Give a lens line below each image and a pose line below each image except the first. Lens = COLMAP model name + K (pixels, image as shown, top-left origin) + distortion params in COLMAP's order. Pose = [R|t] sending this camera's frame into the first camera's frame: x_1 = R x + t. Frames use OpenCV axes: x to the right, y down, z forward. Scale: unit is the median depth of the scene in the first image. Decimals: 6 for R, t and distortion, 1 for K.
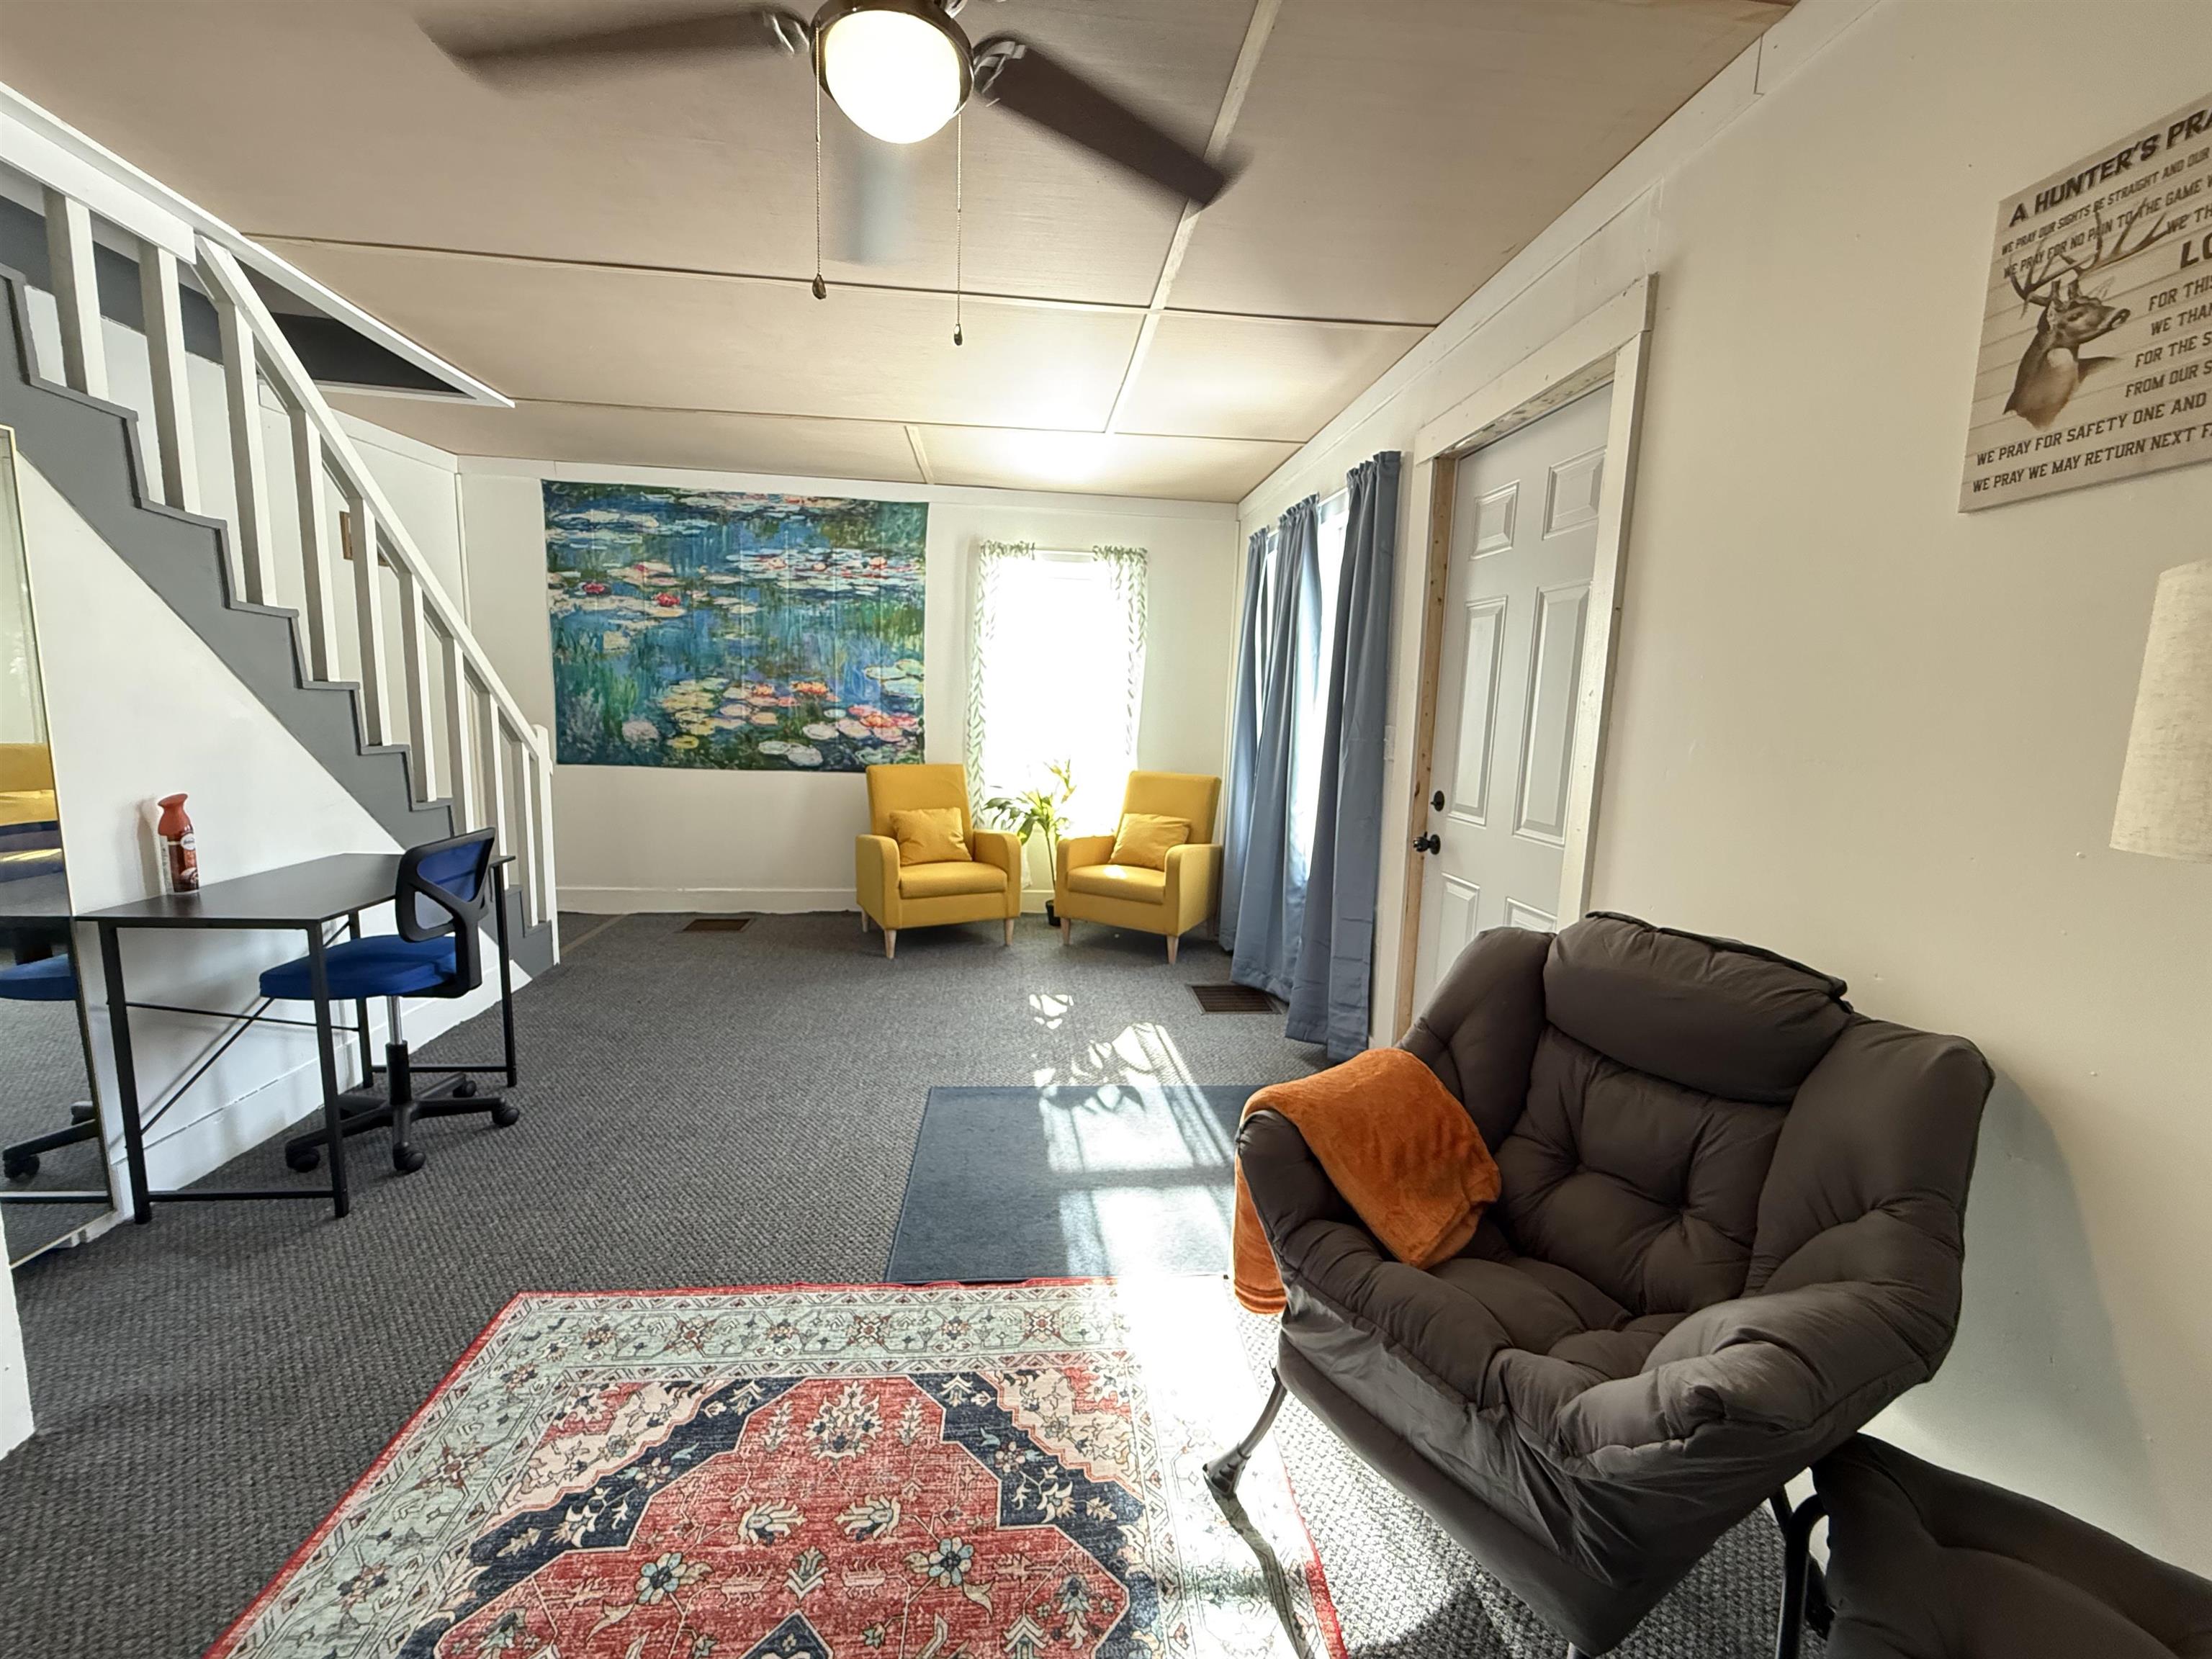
lens RADIAL K [[887.1, 0, 1097.8], [0, 887.1, 827.5], [0, 0, 1]] dist [0.002025, -0.000126]
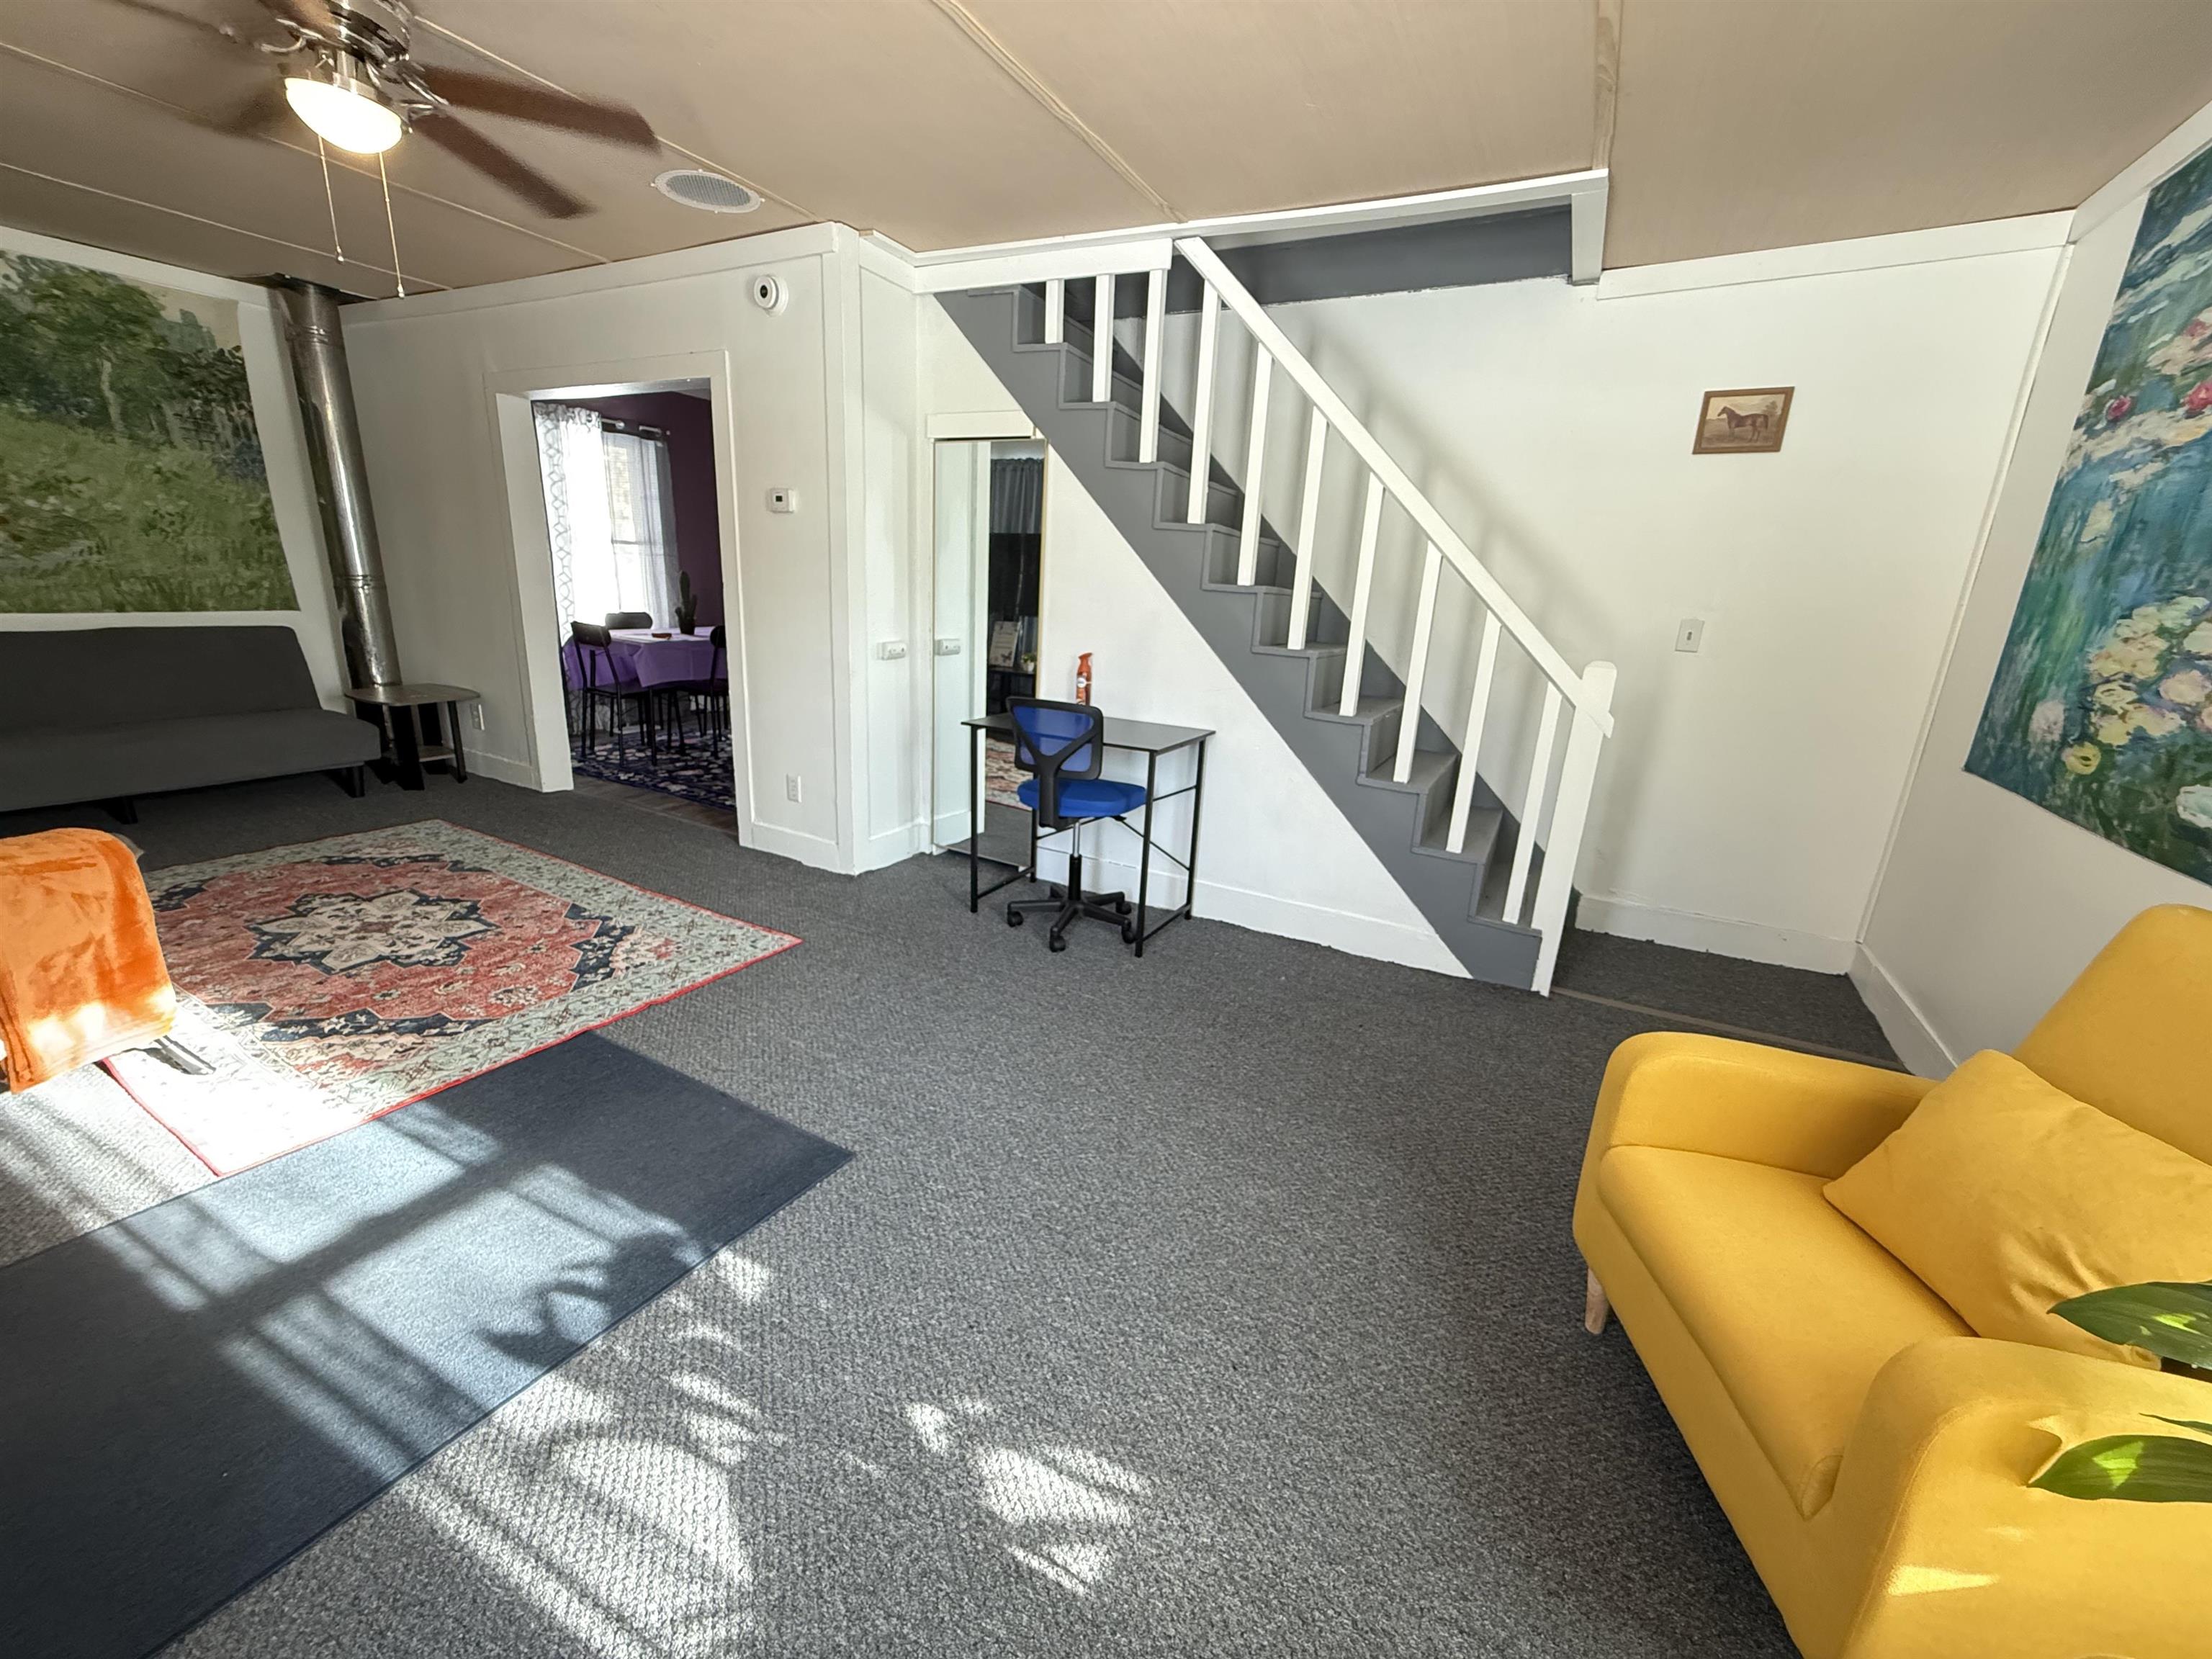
lens RADIAL K [[887.1, 0, 1108.0], [0, 887.1, 826.2], [0, 0, 1]] dist [0.002025, -0.000126]
pose [[-0.554432, 0.172734, -0.814105, 0.343468], [-0.182325, 0.929248, 0.321334, -0.309120], [0.812011, 0.326590, -0.483711, 2.225677]]
